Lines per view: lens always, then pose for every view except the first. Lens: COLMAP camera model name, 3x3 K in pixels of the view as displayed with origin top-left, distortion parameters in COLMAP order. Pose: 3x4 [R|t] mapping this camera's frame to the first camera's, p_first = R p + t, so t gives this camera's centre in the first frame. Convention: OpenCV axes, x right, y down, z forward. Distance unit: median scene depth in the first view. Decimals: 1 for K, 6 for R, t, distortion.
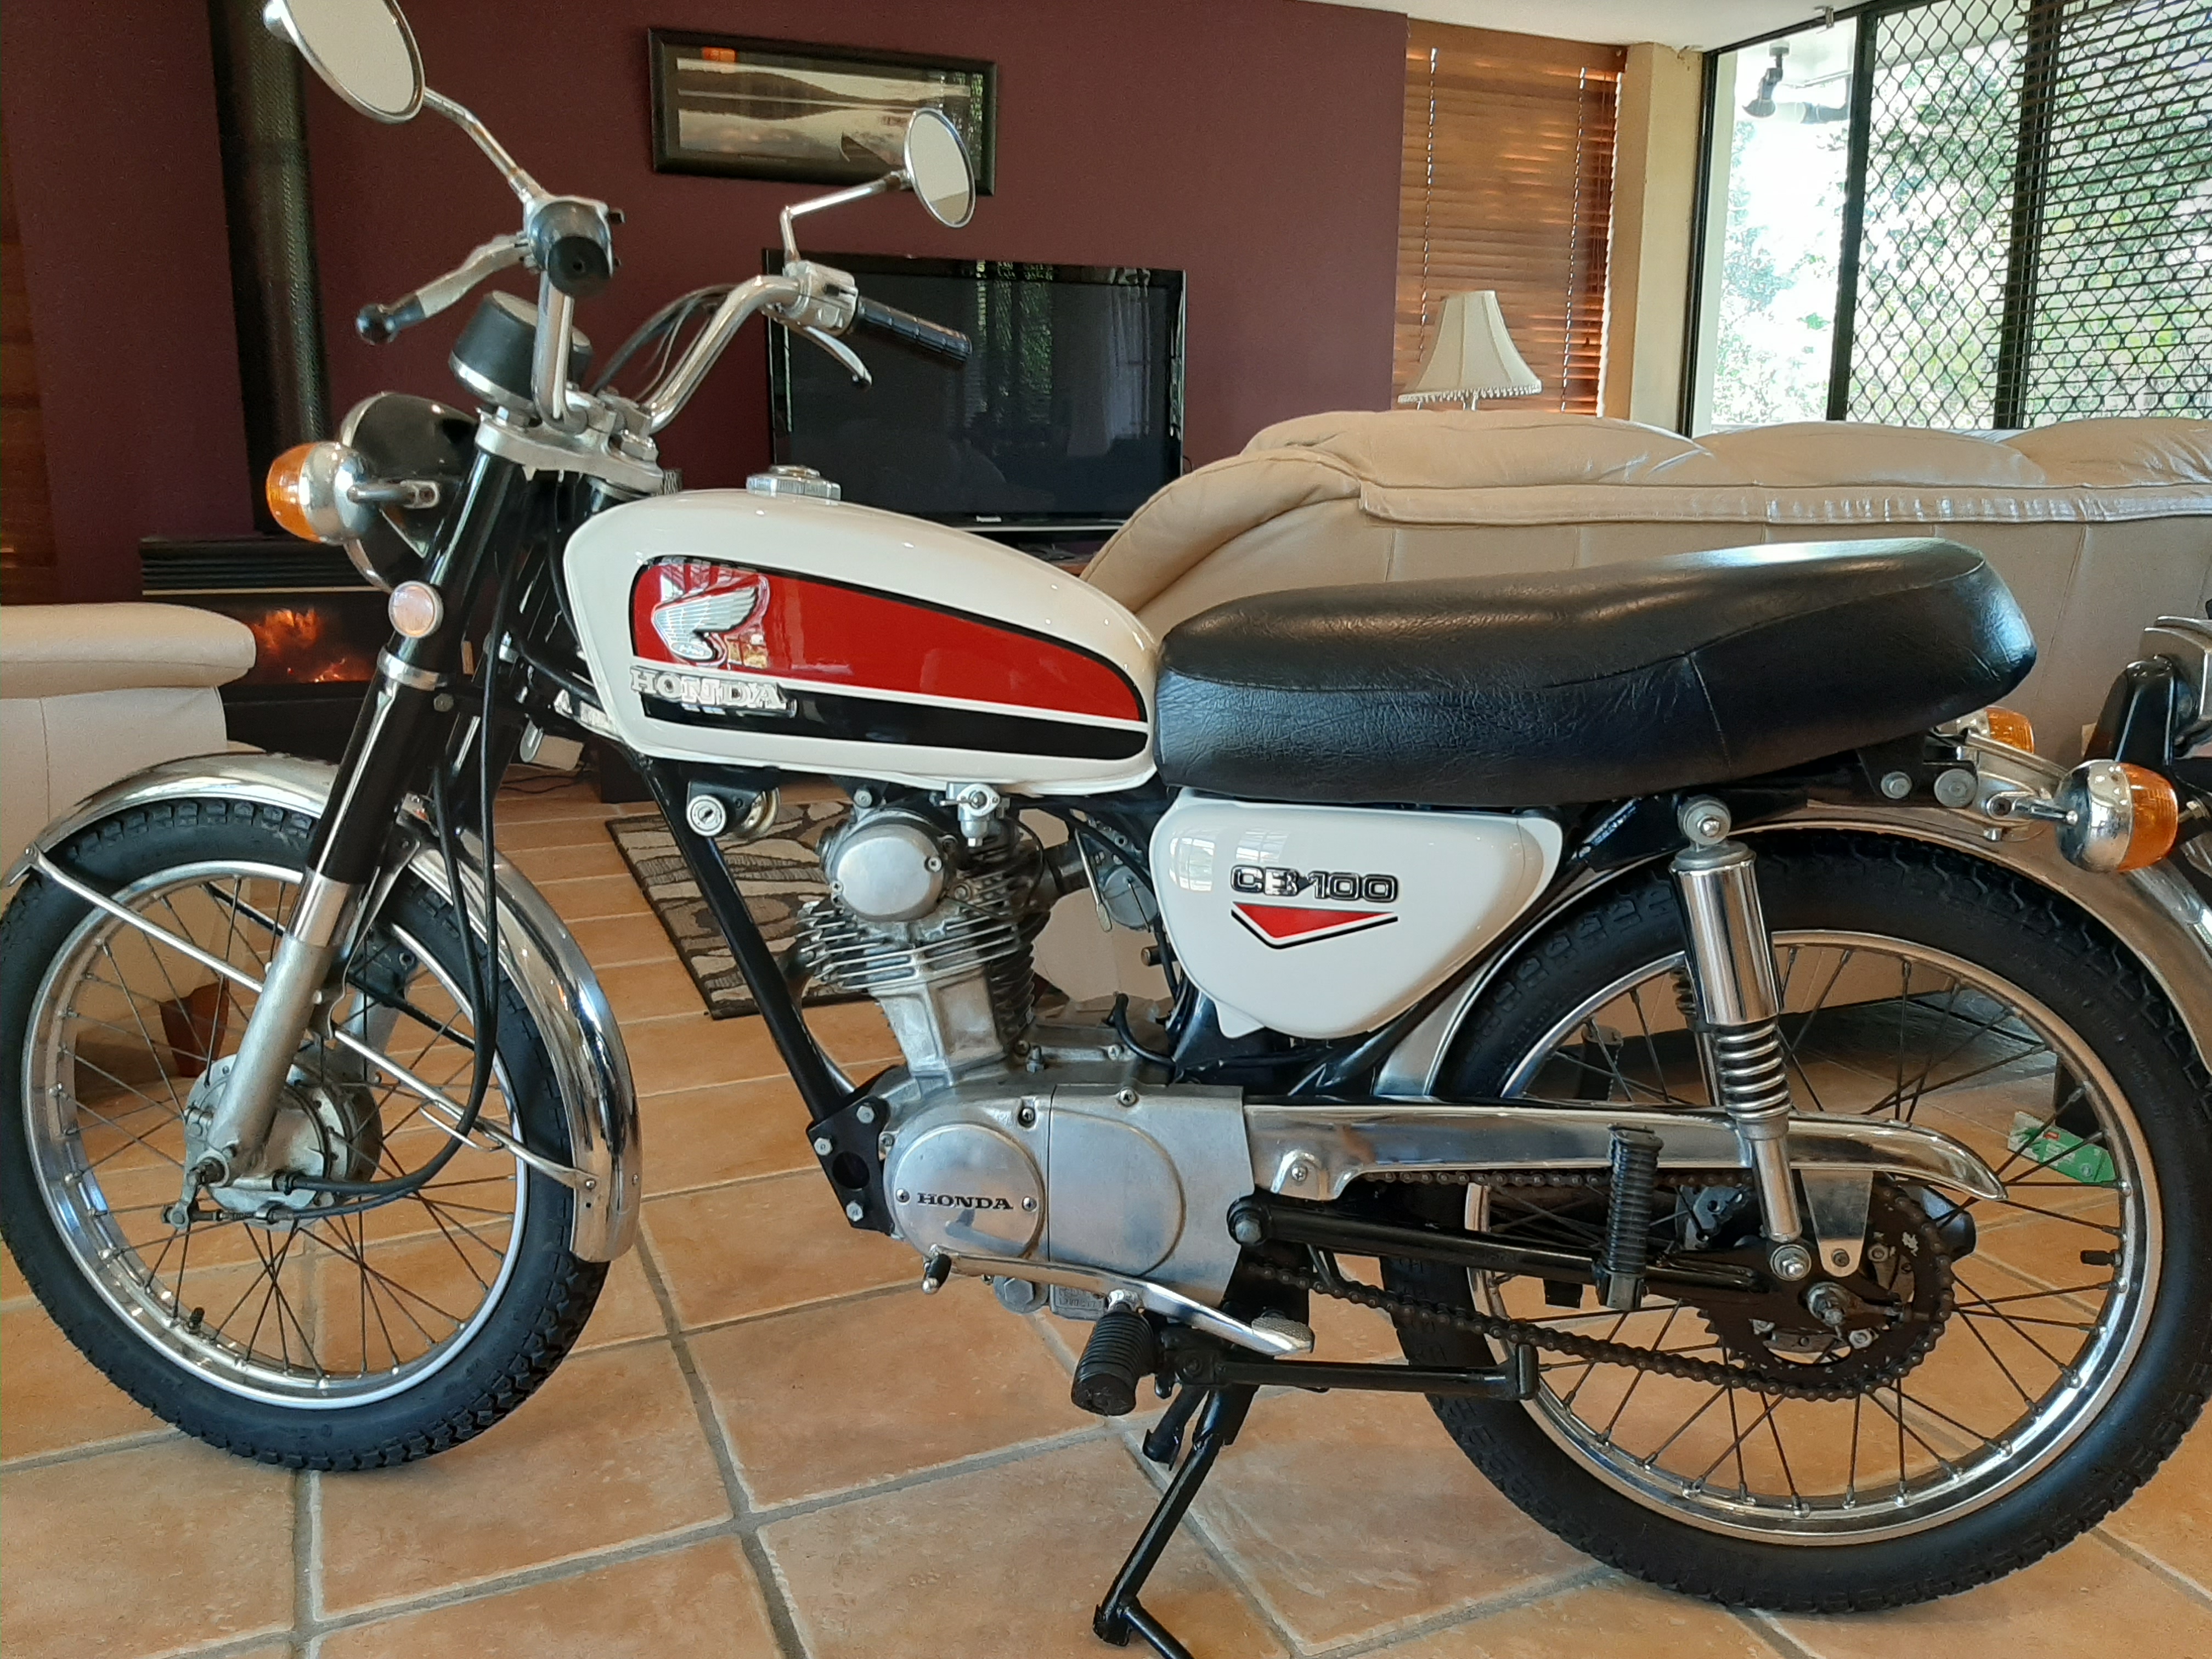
lens RADIAL K [[1805.3, 0, 1099.8], [0, 1805.3, 841.0], [0, 0, 1]] dist [0.074259, -0.179419]
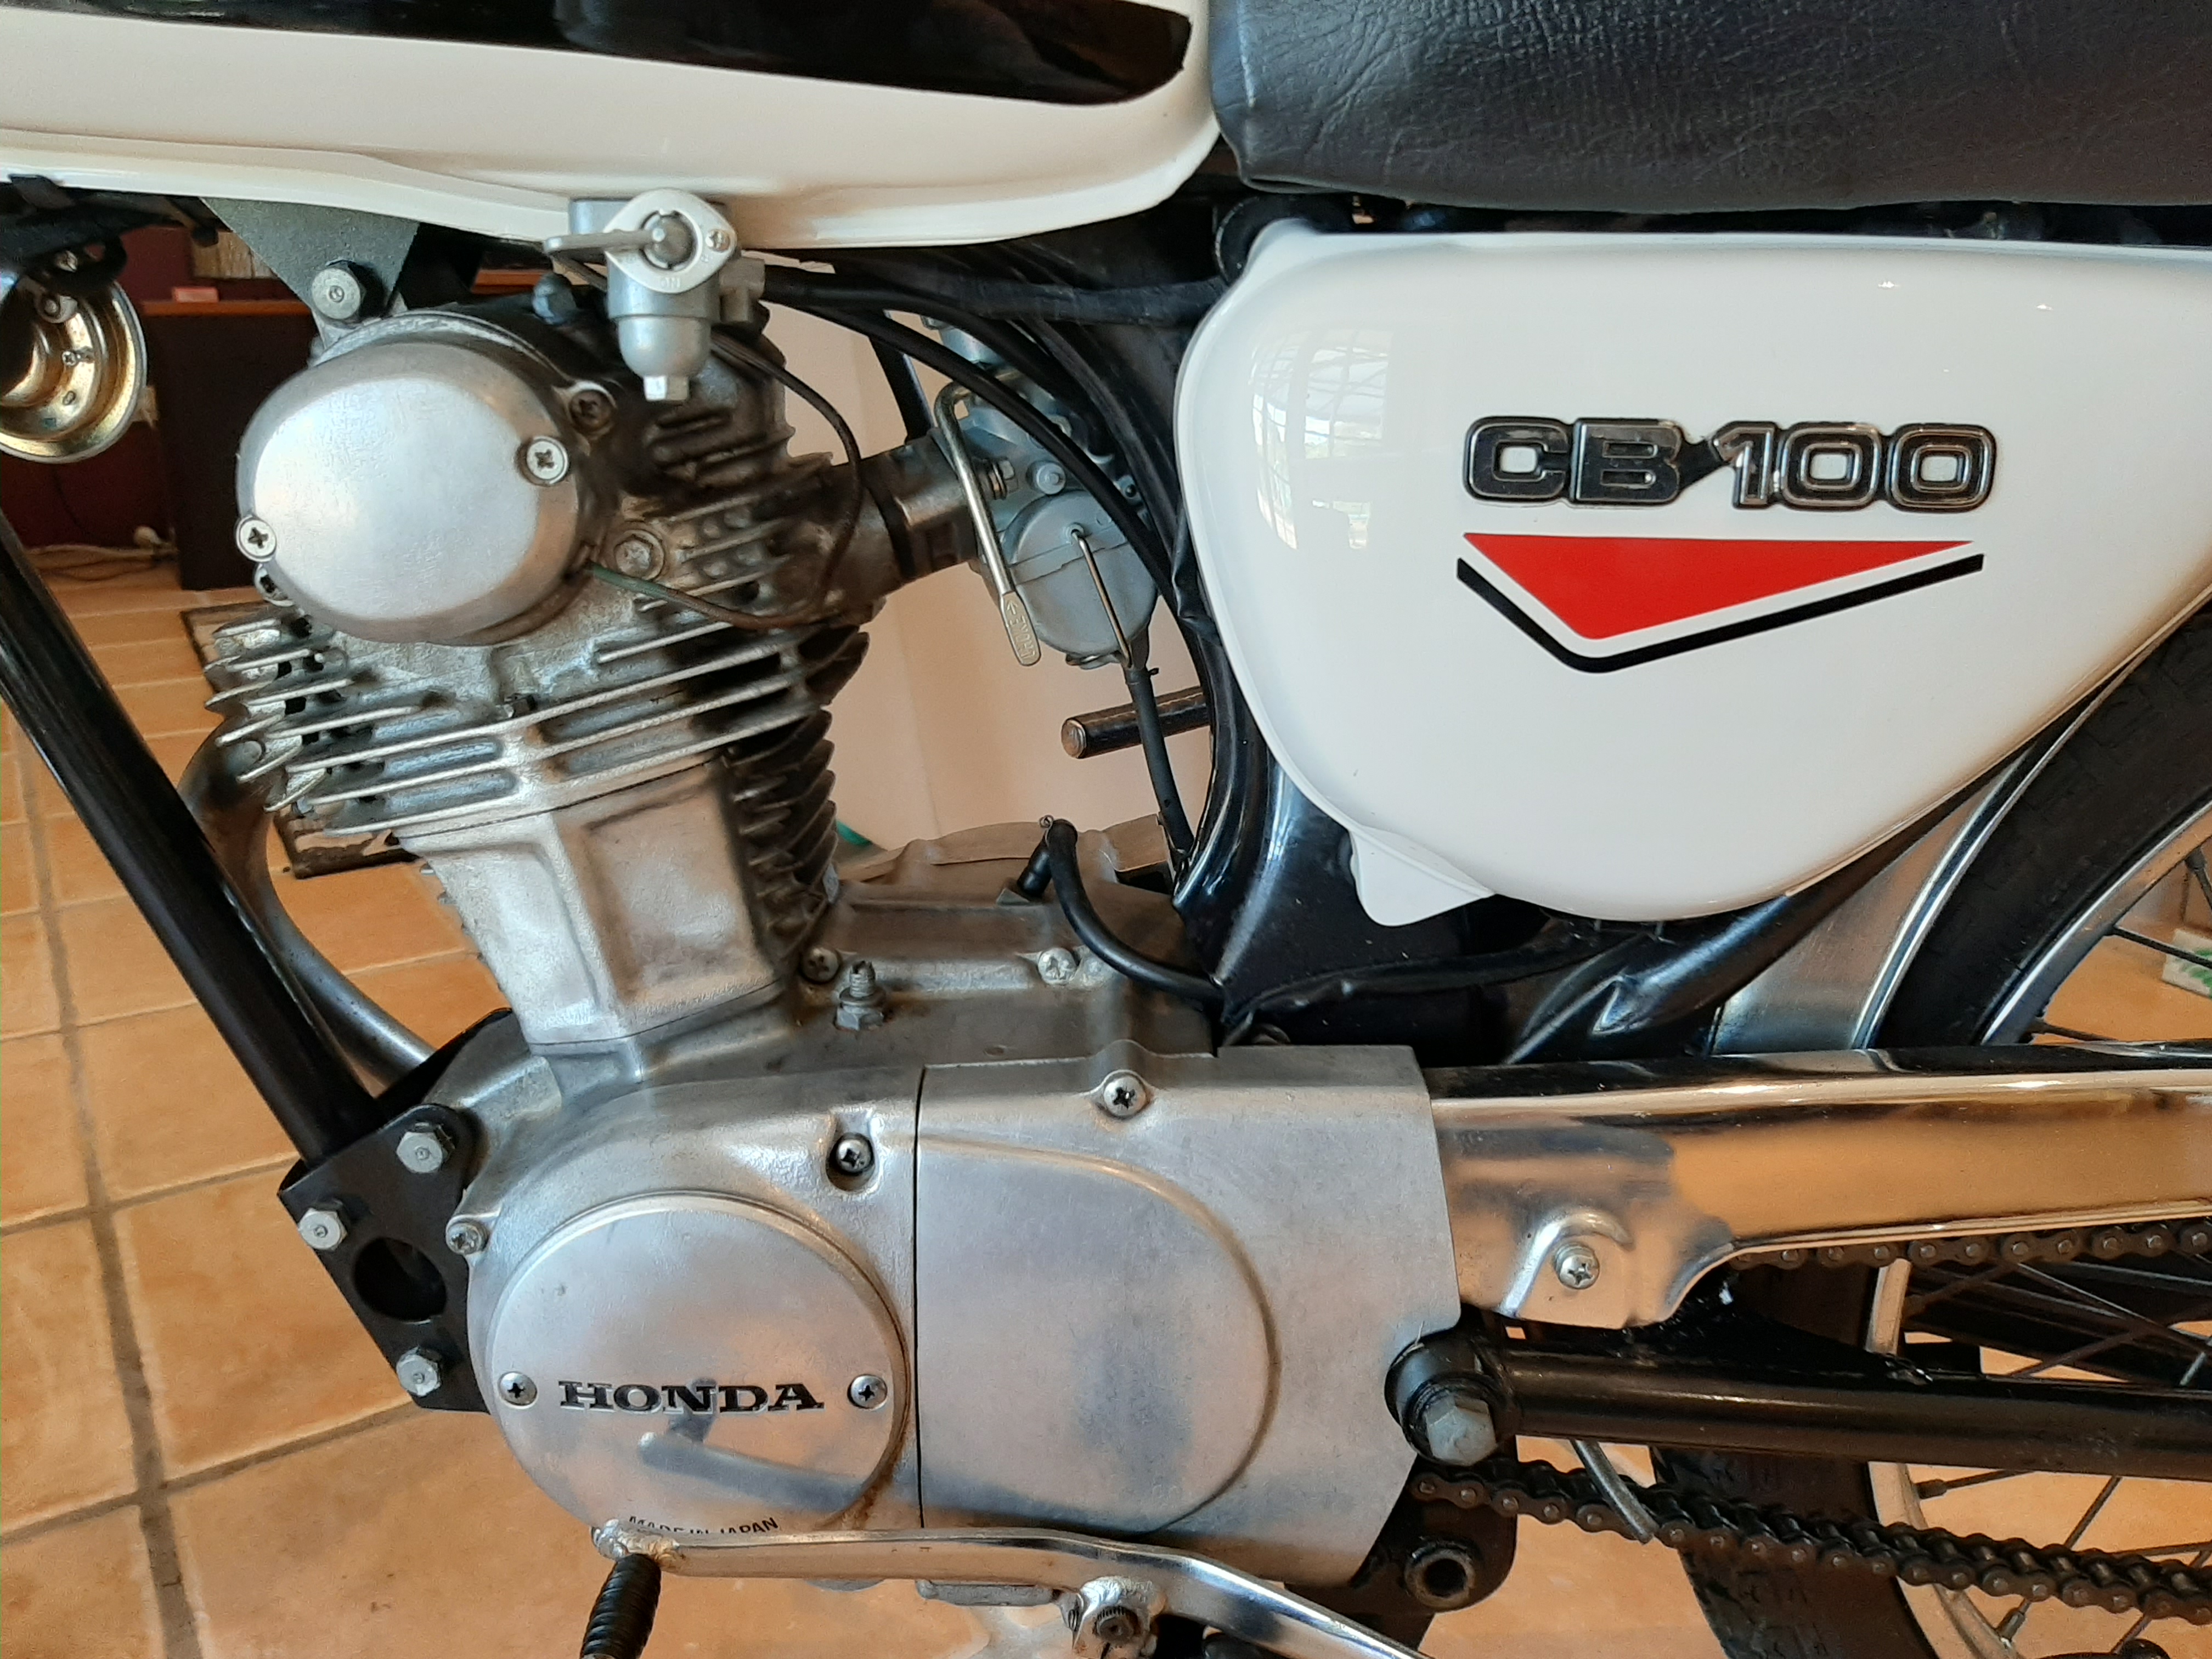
lens RADIAL K [[1805.3, 0, 1099.8], [0, 1805.3, 841.0], [0, 0, 1]] dist [0.074259, -0.179419]
pose [[0.988295, -0.041780, 0.146726, -0.041589], [0.026709, 0.994300, 0.103222, 0.050359], [-0.150202, -0.098094, 0.983777, 0.633177]]
